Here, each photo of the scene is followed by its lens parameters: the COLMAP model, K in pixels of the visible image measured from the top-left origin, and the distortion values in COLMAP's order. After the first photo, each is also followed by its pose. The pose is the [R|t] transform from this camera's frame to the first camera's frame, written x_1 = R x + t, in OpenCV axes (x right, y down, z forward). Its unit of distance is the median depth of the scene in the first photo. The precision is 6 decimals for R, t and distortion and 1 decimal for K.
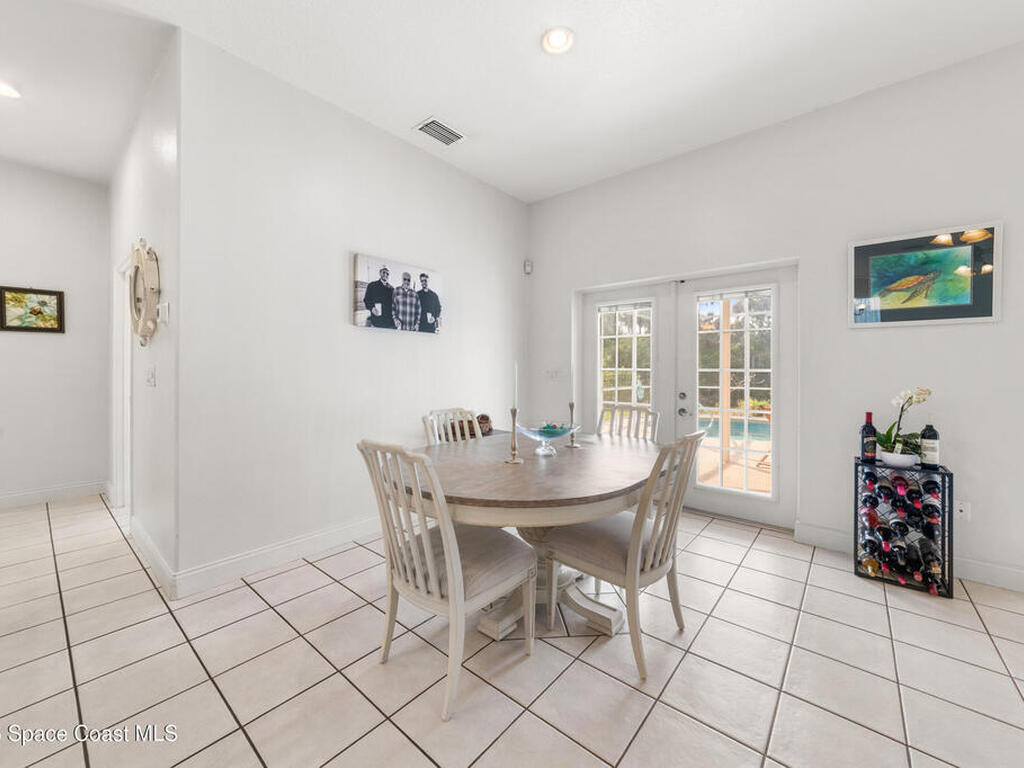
lens RADIAL K [[416.5, 0, 512.3], [0, 416.5, 368.0], [0, 0, 1]] dist [0.008295, 0.000151]
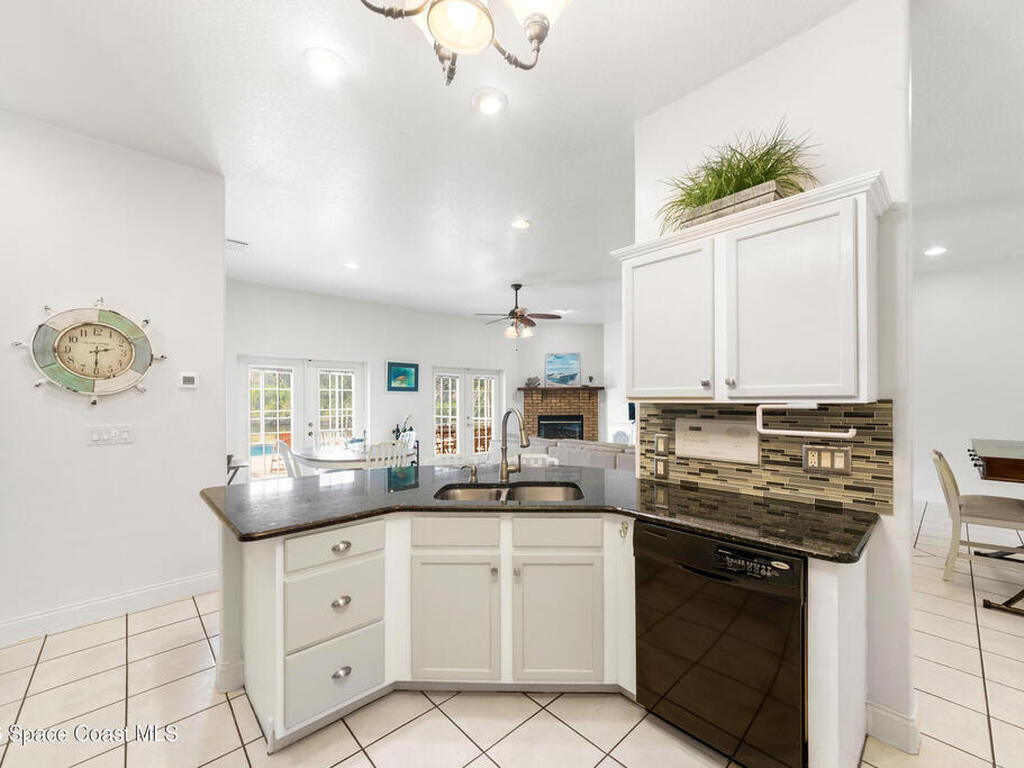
lens RADIAL K [[416.5, 0, 513.8], [0, 416.5, 392.2], [0, 0, 1]] dist [0.008295, 0.000151]
pose [[0.117090, 0.007120, 0.993096, -1.413282], [-0.007408, 0.999953, -0.006296, -0.075719], [-0.993094, -0.006619, 0.117137, -0.072690]]
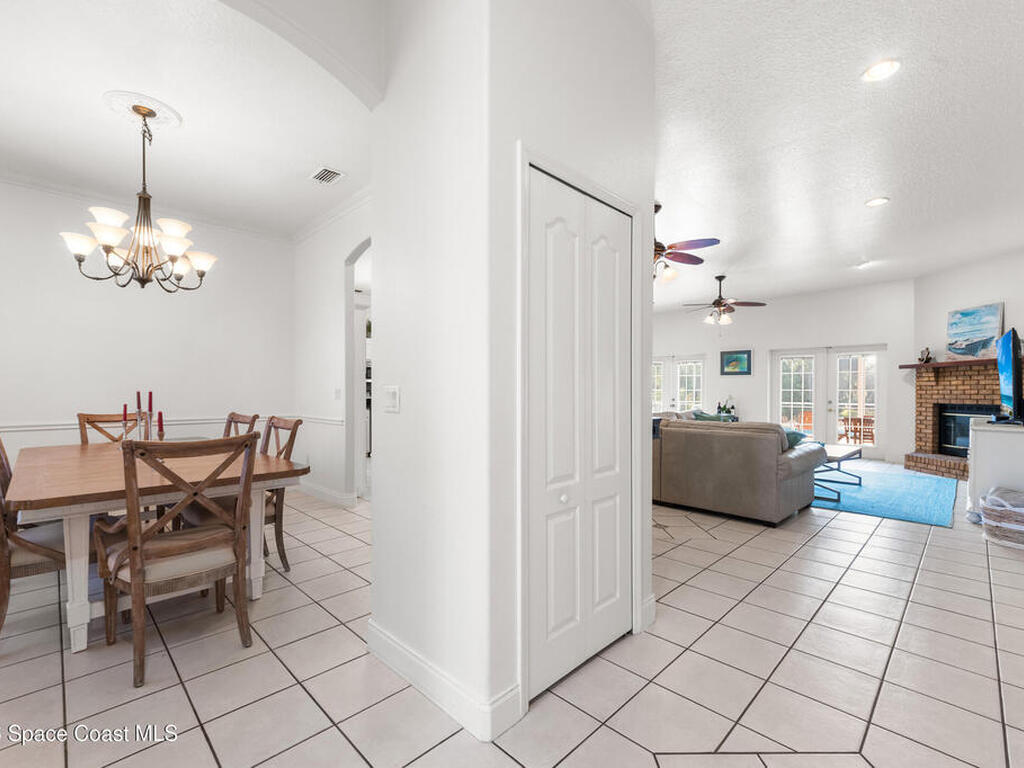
lens RADIAL K [[463.4, 0, 519.9], [0, 463.4, 393.2], [0, 0, 1]] dist [-0.001388, 0.002096]
pose [[0.997011, -0.002876, -0.077210, -0.373245], [0.004116, 0.999865, 0.015901, -0.028050], [0.077154, -0.016172, 0.996888, -2.243608]]
